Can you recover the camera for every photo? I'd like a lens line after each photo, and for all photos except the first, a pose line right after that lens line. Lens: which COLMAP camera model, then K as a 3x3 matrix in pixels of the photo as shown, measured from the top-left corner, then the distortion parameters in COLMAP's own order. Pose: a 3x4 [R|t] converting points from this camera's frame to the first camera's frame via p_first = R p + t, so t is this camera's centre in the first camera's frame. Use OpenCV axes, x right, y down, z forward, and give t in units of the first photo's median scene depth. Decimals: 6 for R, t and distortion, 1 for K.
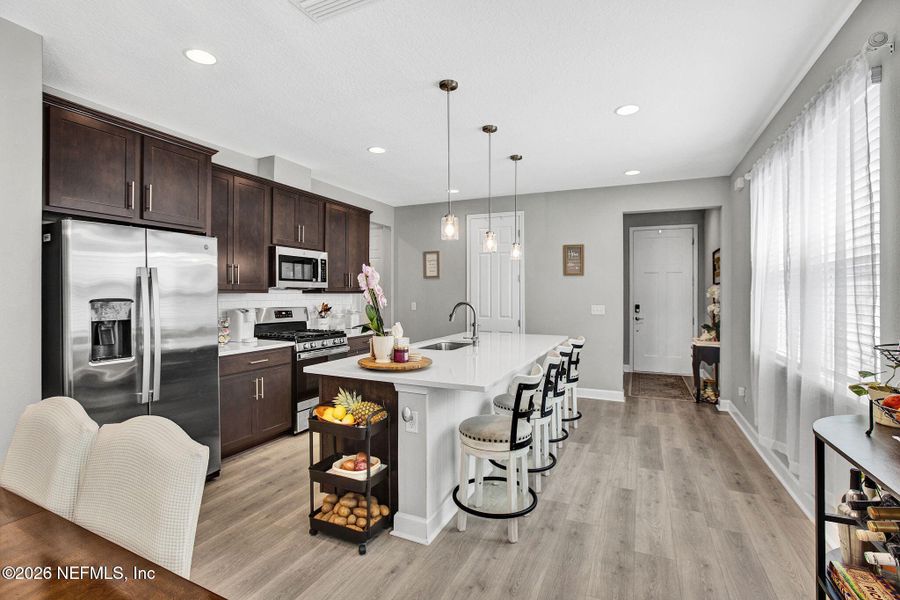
lens RADIAL K [[435.6, 0, 435.2], [0, 435.6, 297.2], [0, 0, 1]] dist [-0.017906, 0.000461]
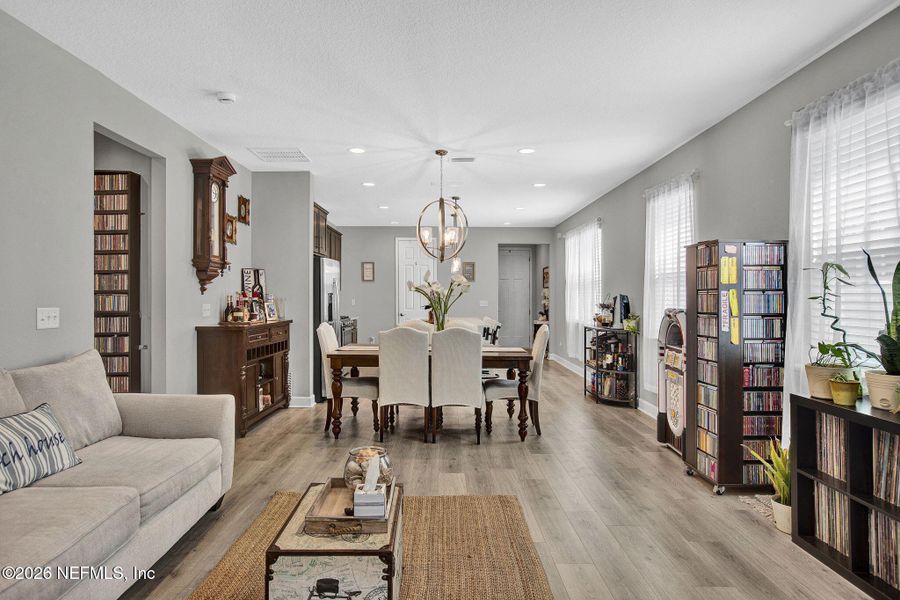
lens RADIAL K [[544.4, 0, 449.9], [0, 544.4, 296.1], [0, 0, 1]] dist [0.046249, 0.000562]
pose [[0.903474, 0.001080, 0.428641, -0.719197], [0.002151, 0.999973, -0.007054, 0.020133], [-0.428637, 0.007295, 0.903447, -0.910761]]
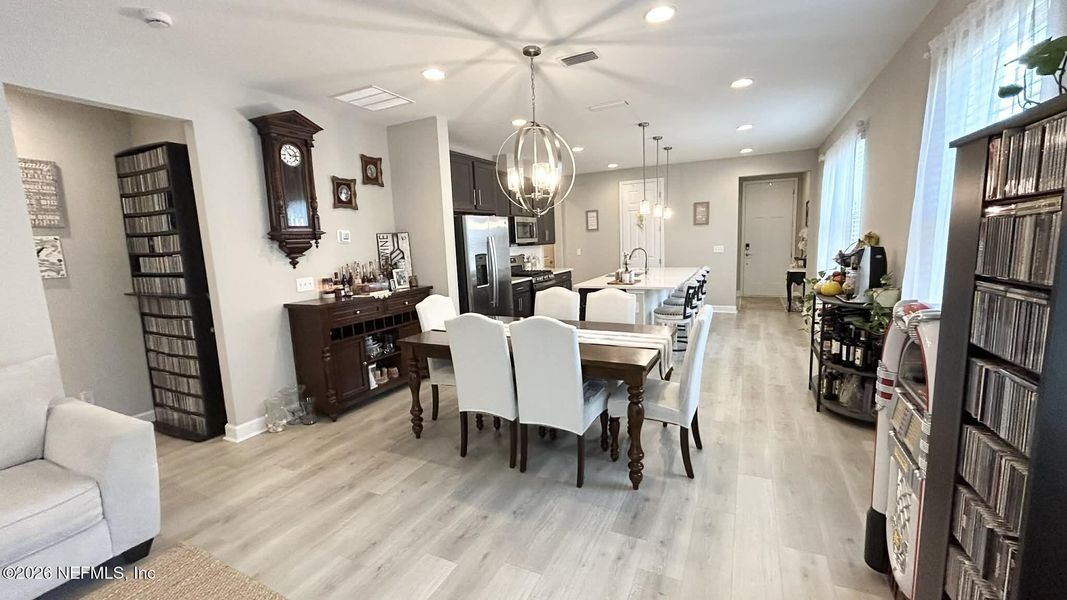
lens RADIAL K [[447.8, 0, 532.2], [0, 447.8, 306.9], [0, 0, 1]] dist [-0.009500, 0.000161]
pose [[0.999011, -0.041524, -0.015913, -0.258040], [0.043347, 0.989190, 0.140085, -0.017360], [0.009924, -0.140636, 0.990012, -0.558677]]
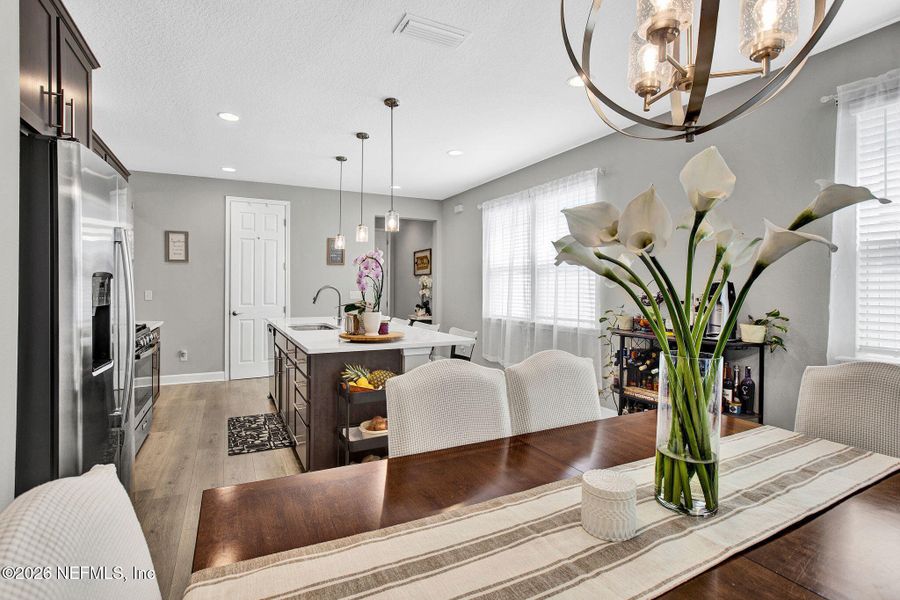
lens RADIAL K [[432.7, 0, 442.4], [0, 432.7, 284.2], [0, 0, 1]] dist [0.000429, 0.000121]
pose [[0.627654, 0.003427, 0.778485, -0.488347], [0.005998, 0.999939, -0.009238, 0.015241], [-0.778470, 0.010468, 0.627595, 0.084672]]
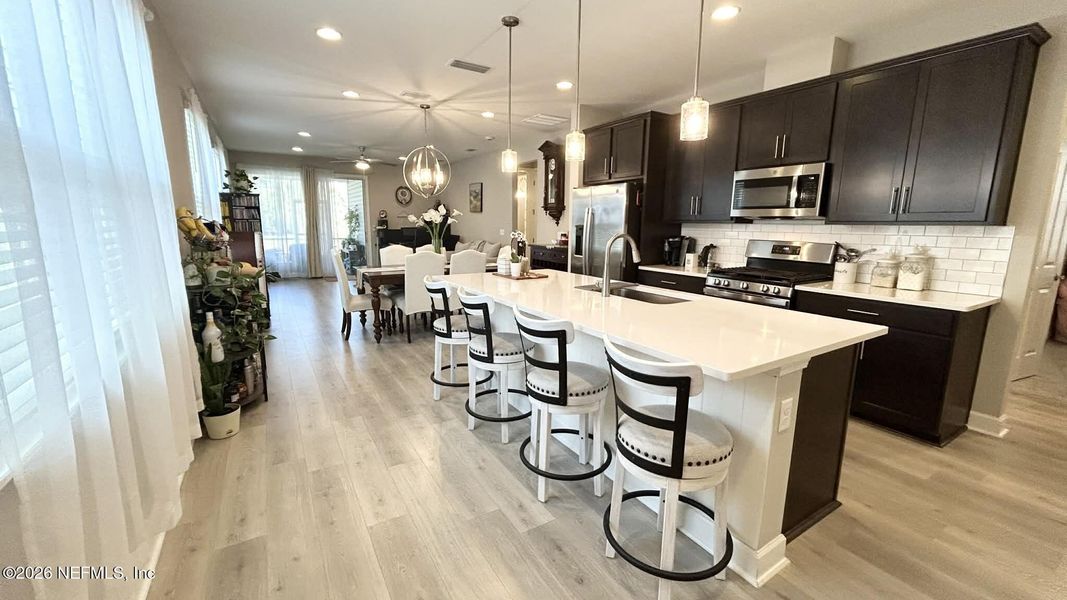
lens RADIAL K [[447.8, 0, 532.2], [0, 447.8, 306.9], [0, 0, 1]] dist [-0.009500, 0.000161]
pose [[-0.560134, 0.145353, -0.815550, 0.618440], [-0.017511, 0.982189, 0.187079, -0.004386], [0.828217, 0.119070, -0.547612, 1.072731]]
